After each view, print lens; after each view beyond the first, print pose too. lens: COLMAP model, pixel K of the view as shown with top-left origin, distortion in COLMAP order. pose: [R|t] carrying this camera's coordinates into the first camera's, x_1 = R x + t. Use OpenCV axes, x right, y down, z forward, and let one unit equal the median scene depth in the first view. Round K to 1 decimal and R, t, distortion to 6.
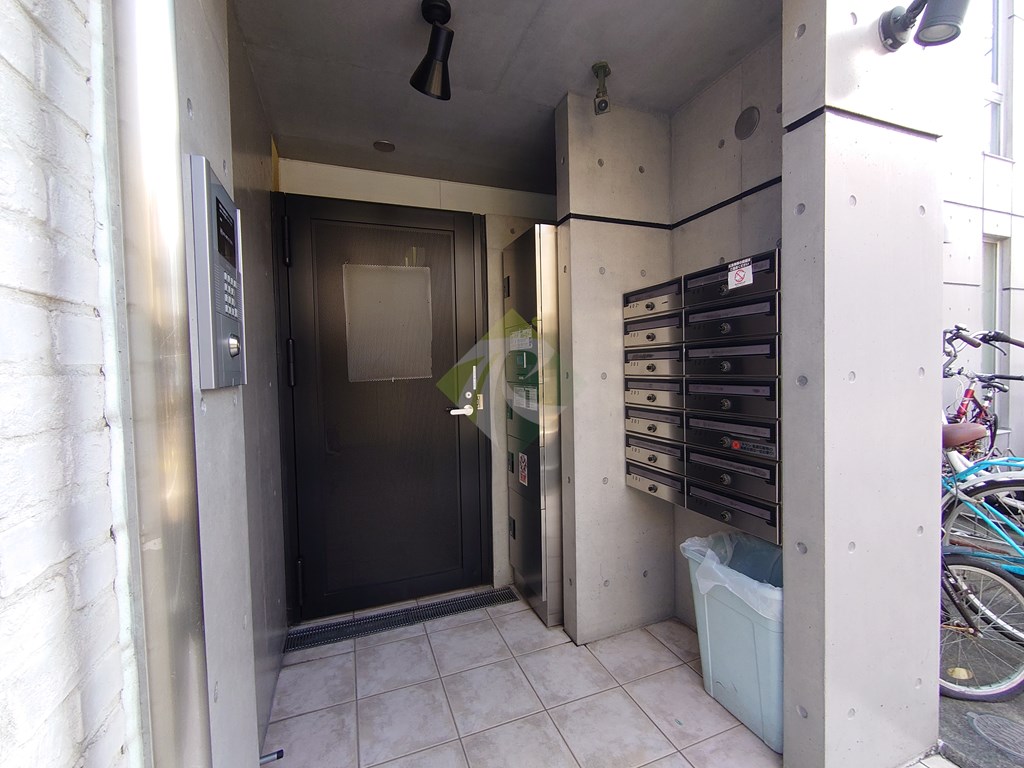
lens RADIAL K [[439.6, 0, 518.3], [0, 439.6, 383.8], [0, 0, 1]] dist [-0.003465, -0.000359]
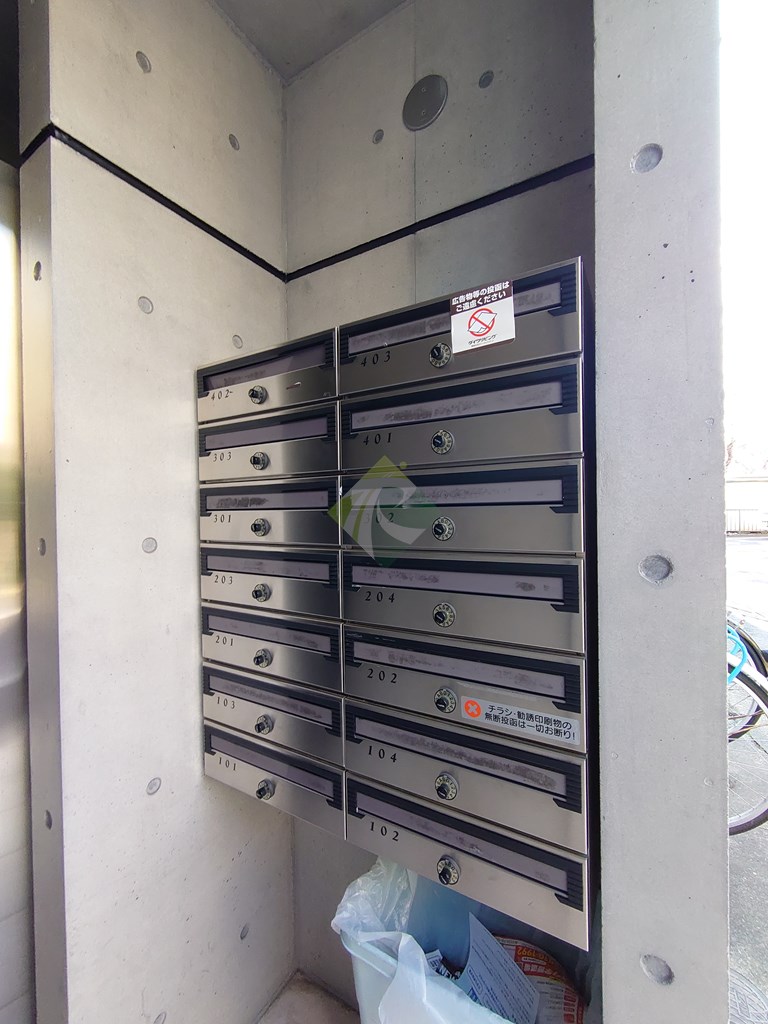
lens RADIAL K [[439.6, 0, 384.0], [0, 439.6, 512.0], [0, 0, 1]] dist [-0.003465, -0.000359]
pose [[0.799646, 0.009141, 0.600402, 0.127137], [0.017899, 0.999077, -0.039049, -0.032036], [-0.600205, 0.041971, 0.798744, 0.548952]]
